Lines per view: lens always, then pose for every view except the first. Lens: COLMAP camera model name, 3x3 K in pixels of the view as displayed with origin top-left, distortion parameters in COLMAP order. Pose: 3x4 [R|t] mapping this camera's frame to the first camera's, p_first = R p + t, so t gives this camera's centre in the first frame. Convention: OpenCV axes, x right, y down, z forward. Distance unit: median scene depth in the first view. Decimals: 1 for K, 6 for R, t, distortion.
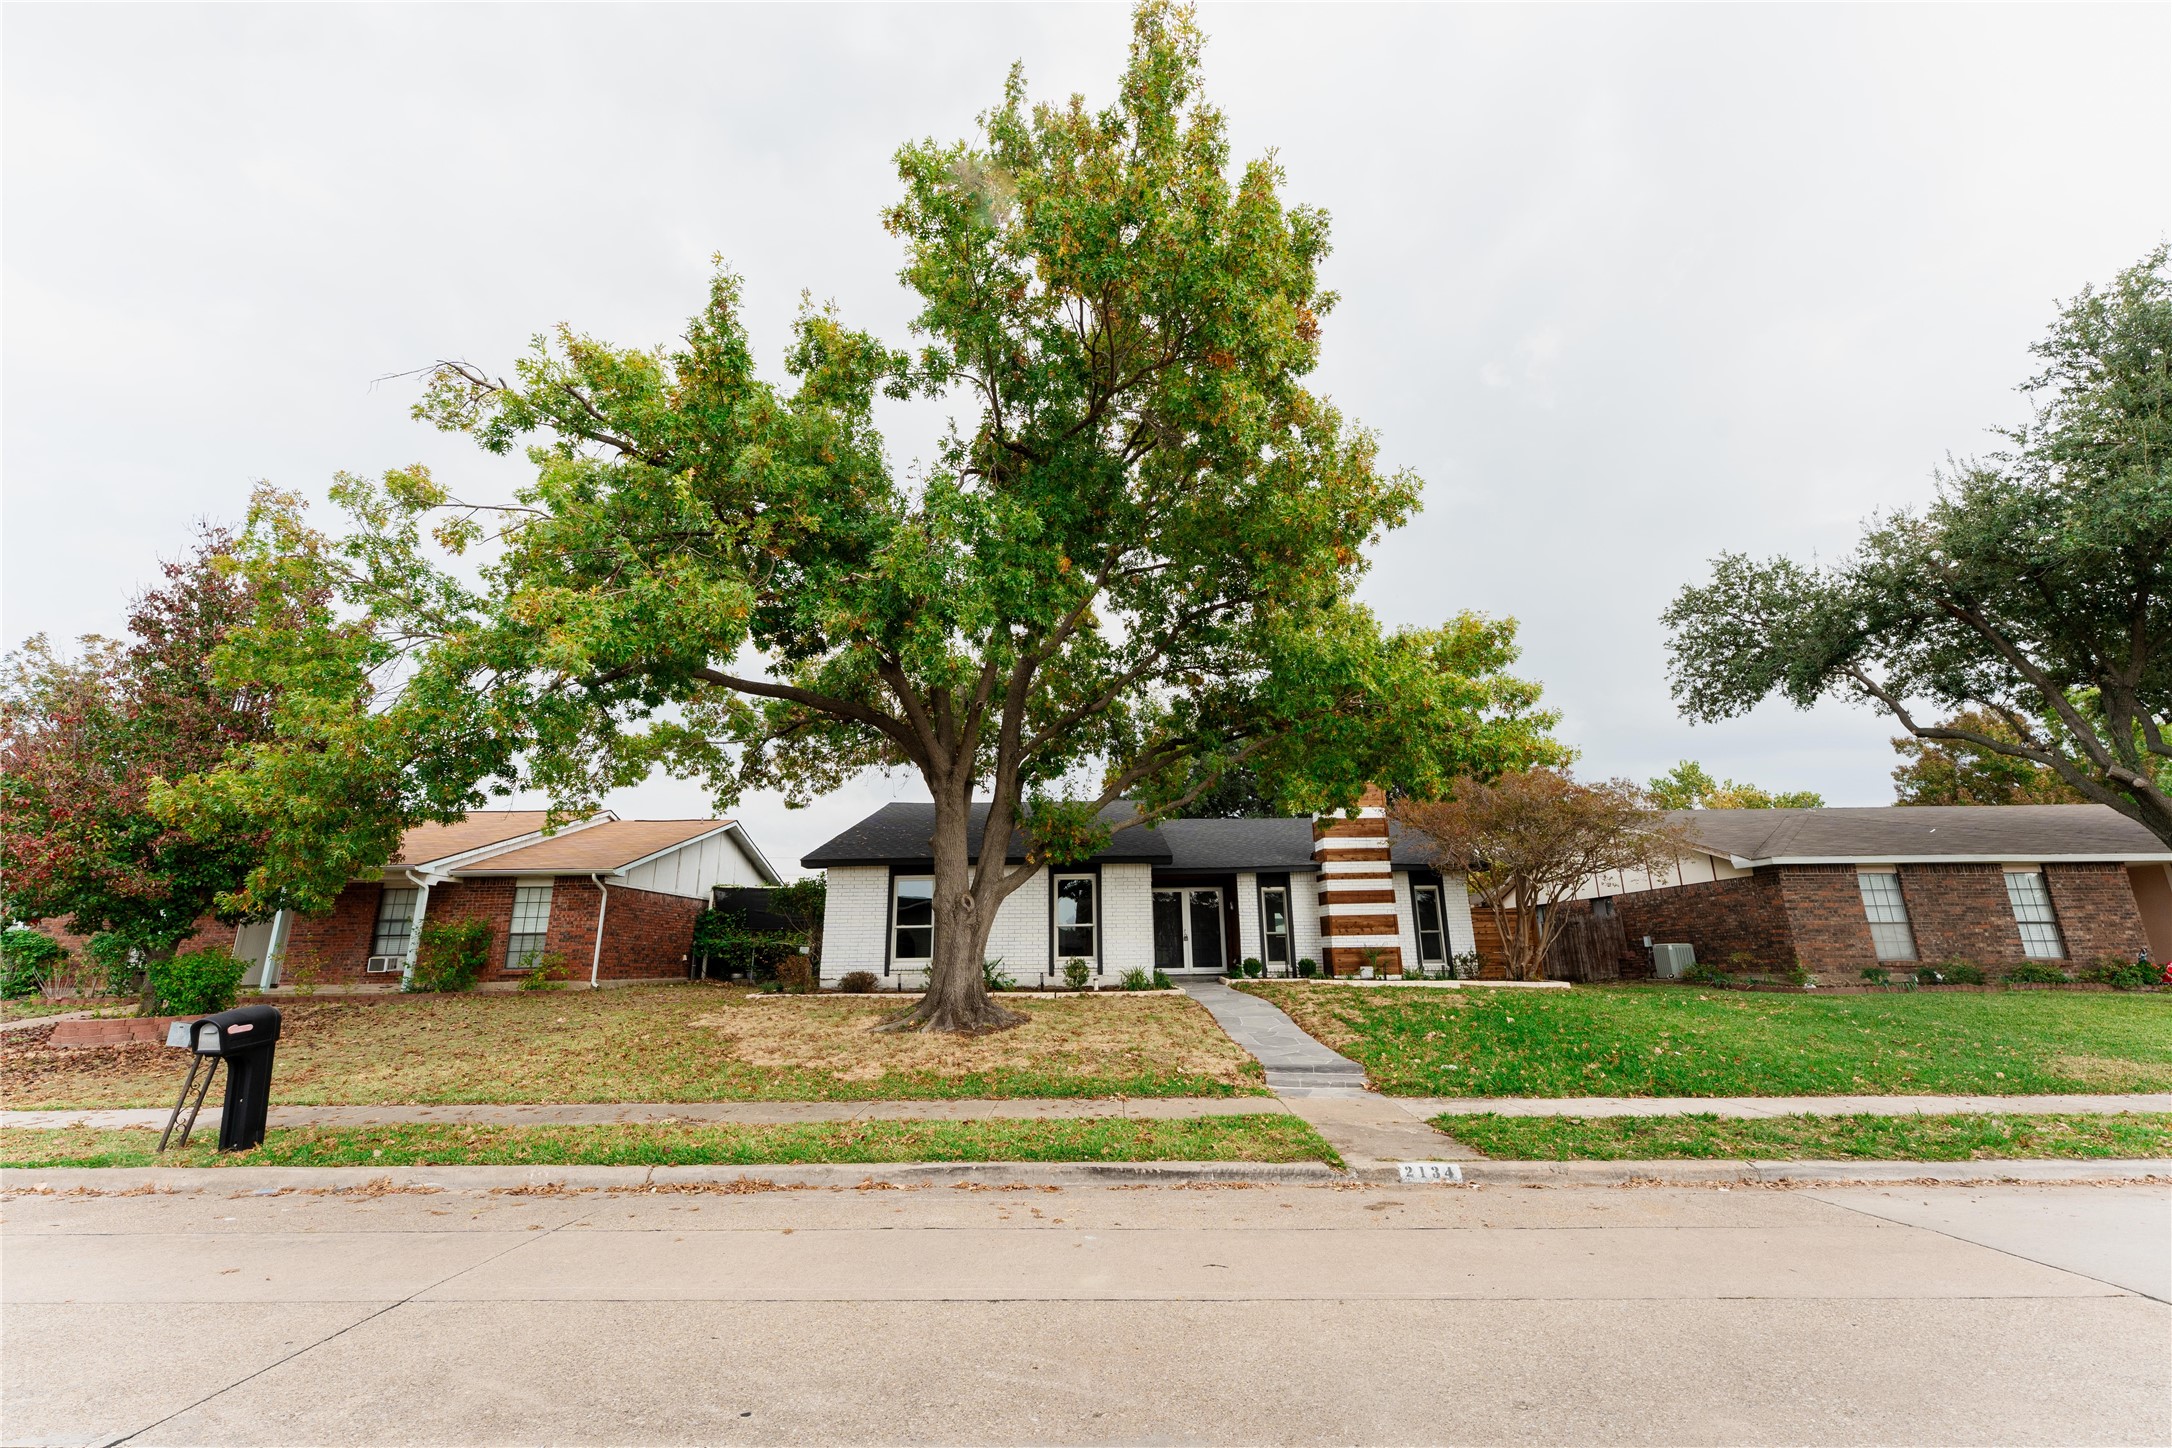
lens RADIAL K [[867.3, 0, 1082.2], [0, 867.3, 720.2], [0, 0, 1]] dist [0.000607, 0.000026]
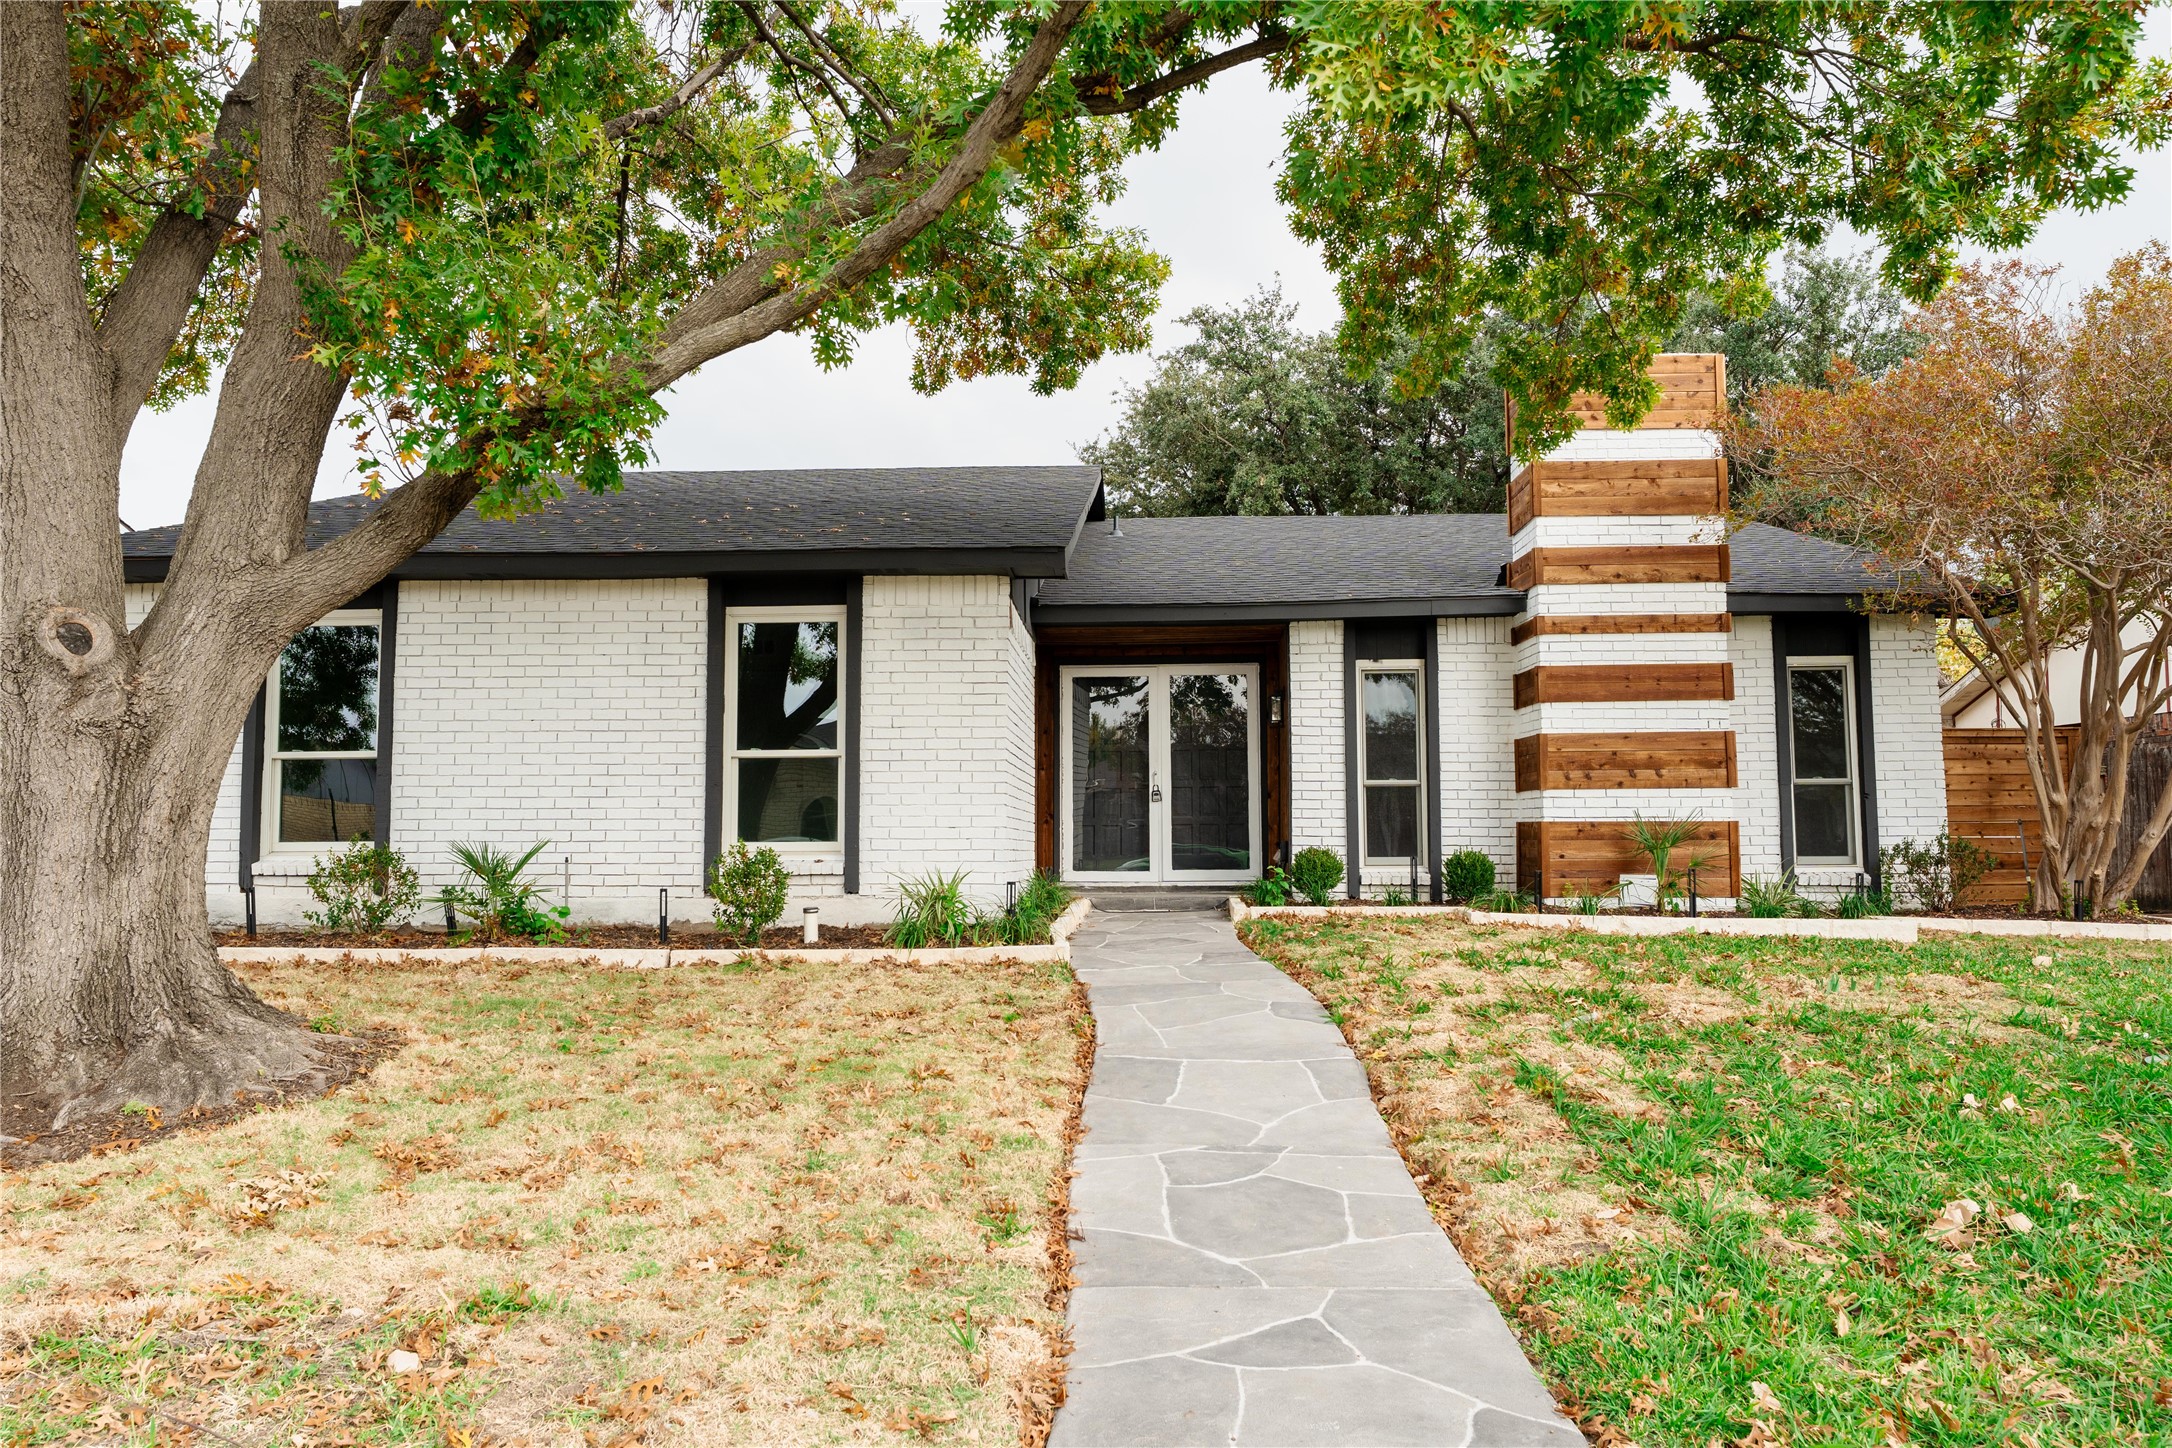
lens RADIAL K [[1484.3, 0, 1082.6], [0, 1484.3, 719.8], [0, 0, 1]] dist [-0.000952, 0.006096]
pose [[0.999297, 0.005267, -0.037113, 0.120733], [0.001842, 0.981985, 0.188948, 0.104498], [0.037440, -0.188883, 0.981286, 0.399918]]
